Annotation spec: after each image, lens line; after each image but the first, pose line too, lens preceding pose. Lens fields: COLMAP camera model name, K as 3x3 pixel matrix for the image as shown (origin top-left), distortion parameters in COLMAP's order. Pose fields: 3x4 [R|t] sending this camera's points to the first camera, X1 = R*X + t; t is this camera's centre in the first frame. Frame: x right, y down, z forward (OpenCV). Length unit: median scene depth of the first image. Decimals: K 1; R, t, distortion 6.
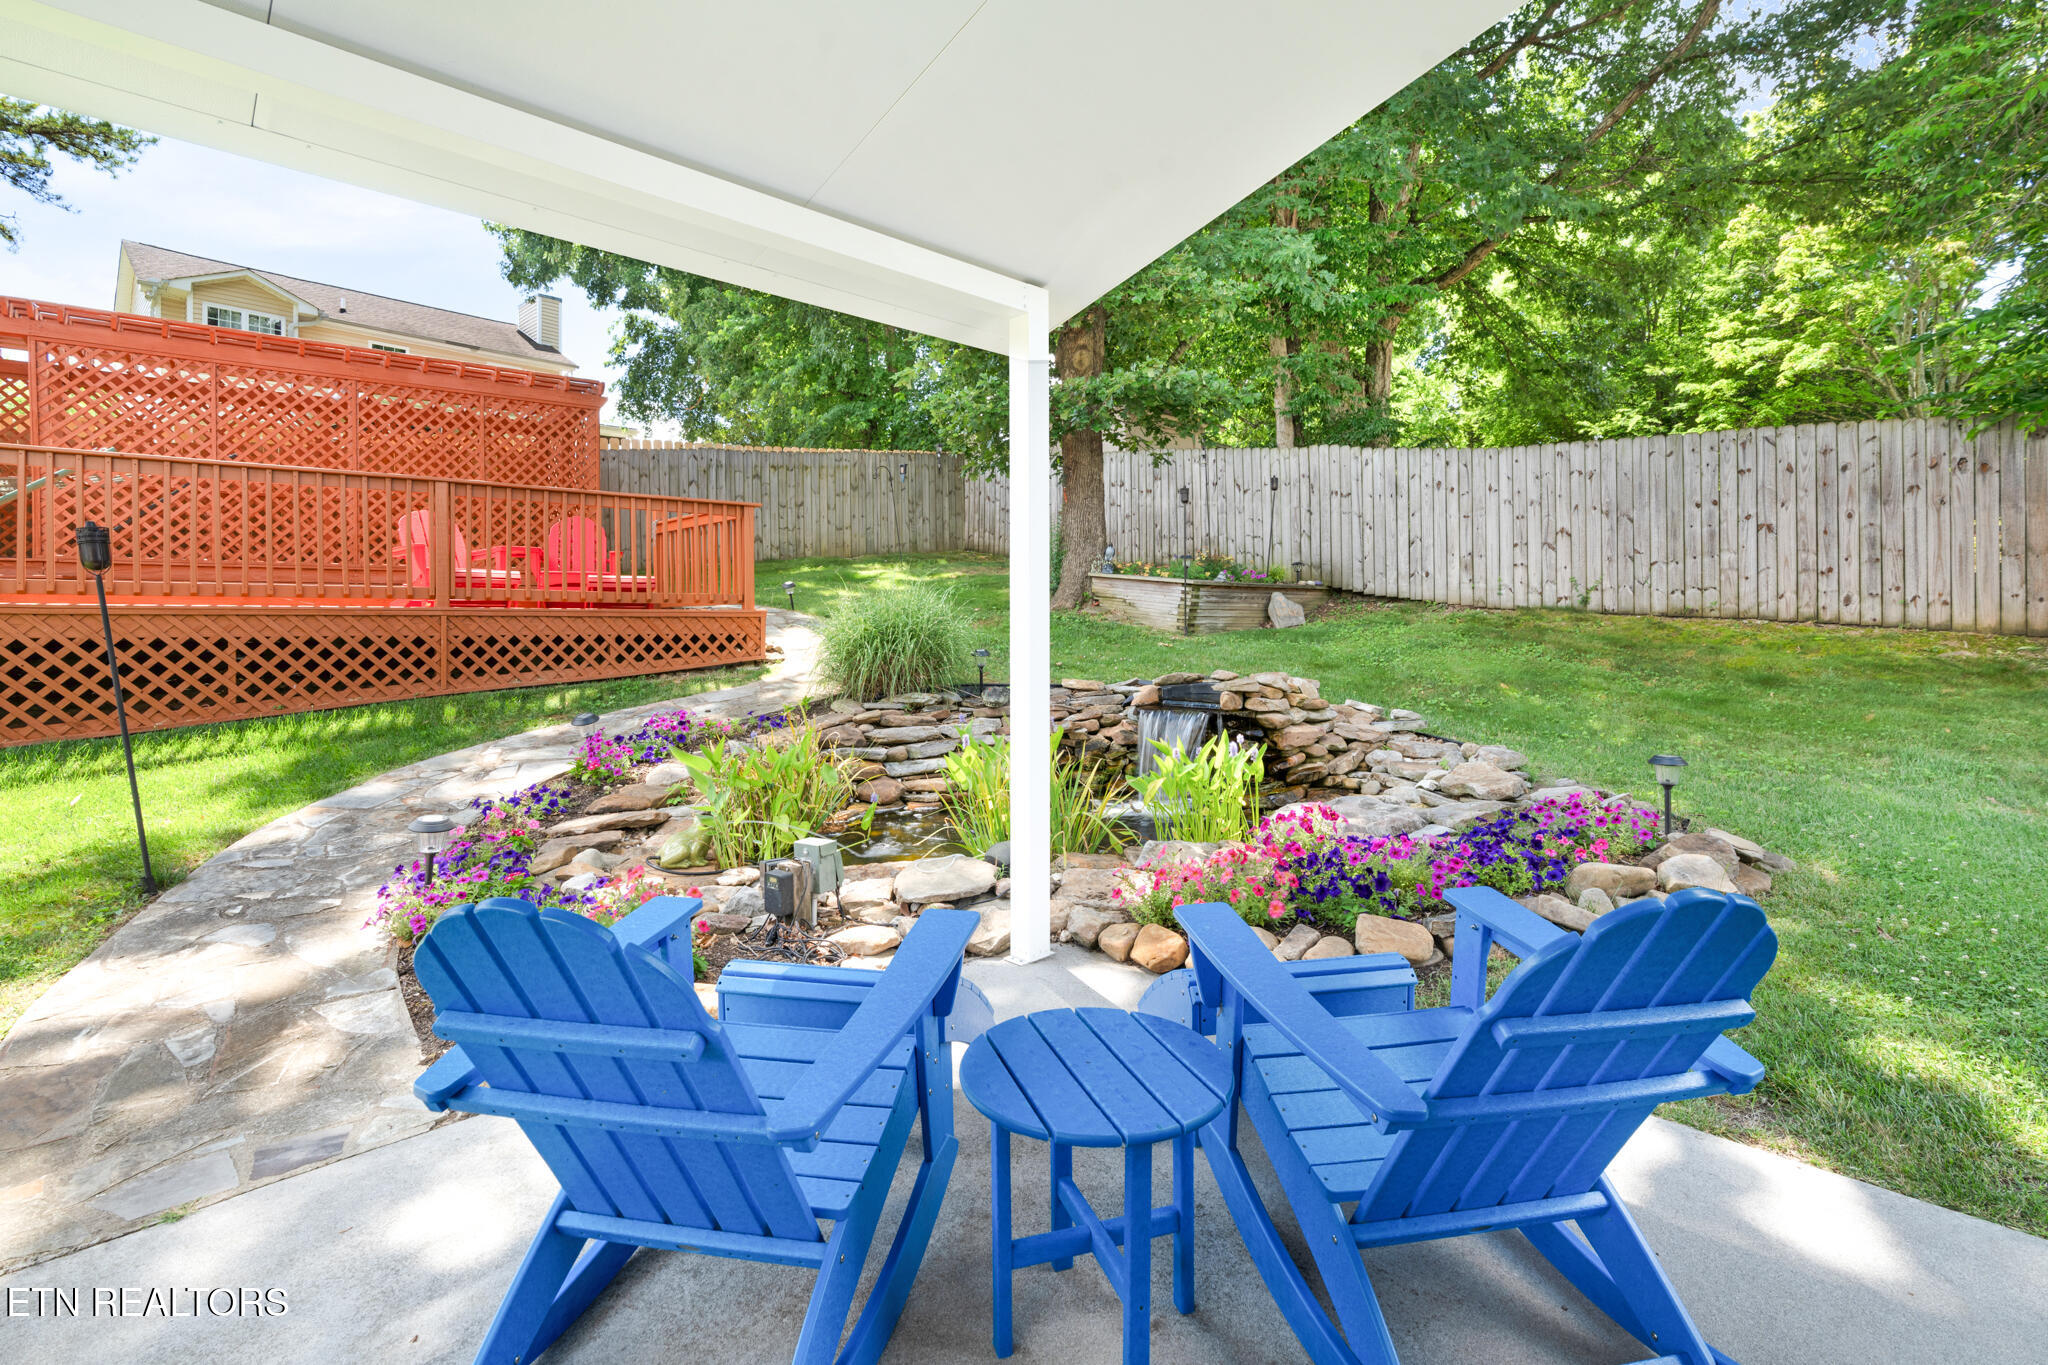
lens RADIAL K [[936.5, 0, 1039.2], [0, 936.5, 603.0], [0, 0, 1]] dist [-0.003549, -0.000389]
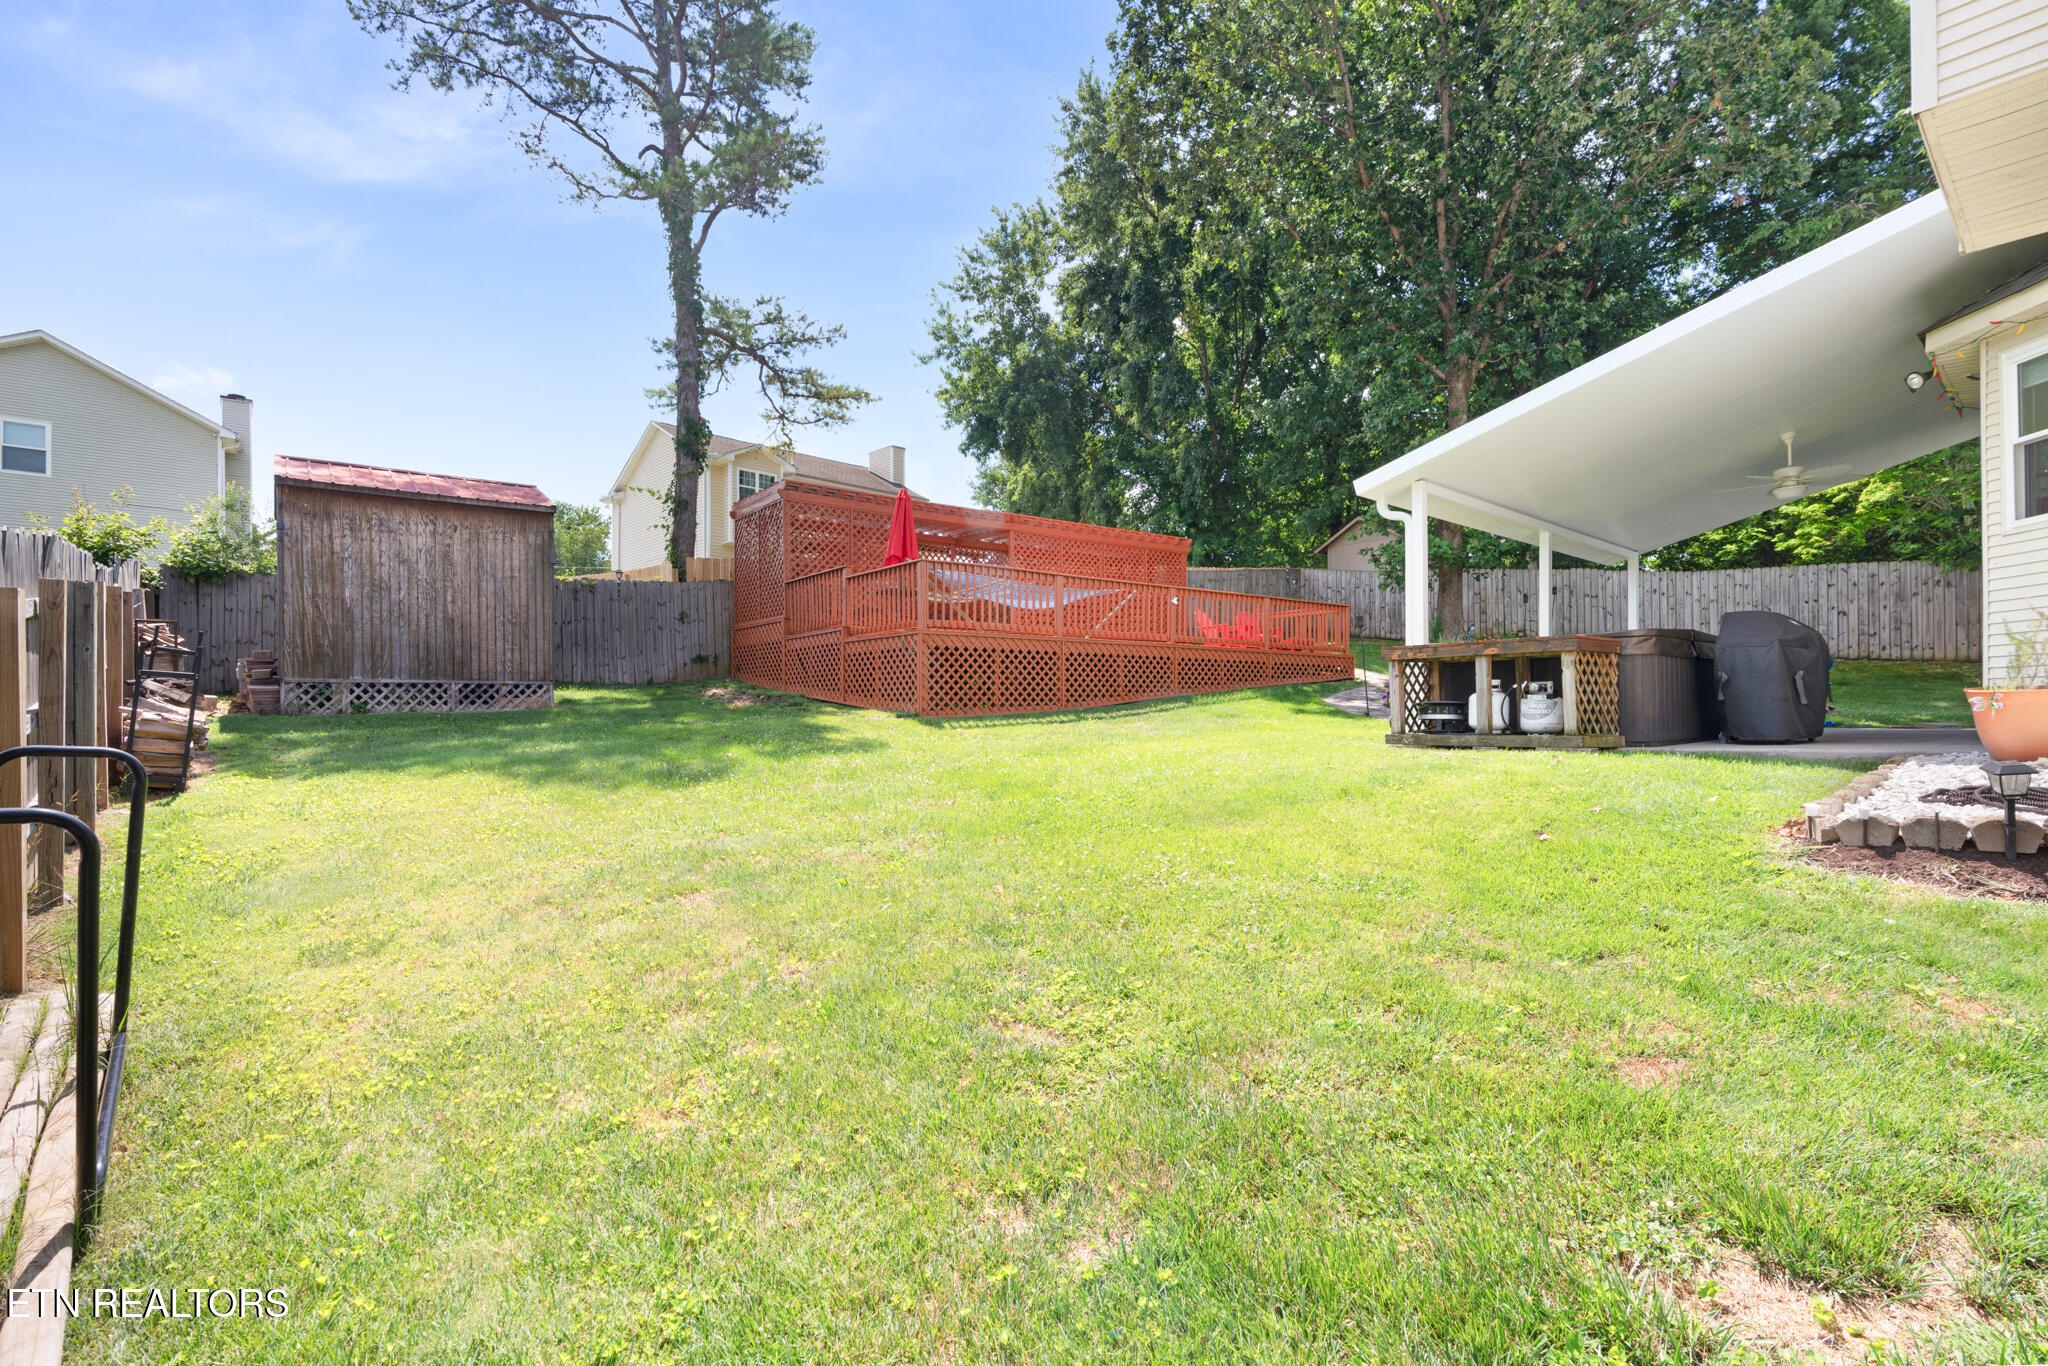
lens RADIAL K [[936.5, 0, 1022.9], [0, 936.5, 689.9], [0, 0, 1]] dist [-0.003549, -0.000389]
pose [[0.997620, 0.000554, -0.068949, -0.857886], [-0.000899, 0.999987, -0.004962, 0.097441], [0.068946, 0.005013, 0.997608, -1.145101]]
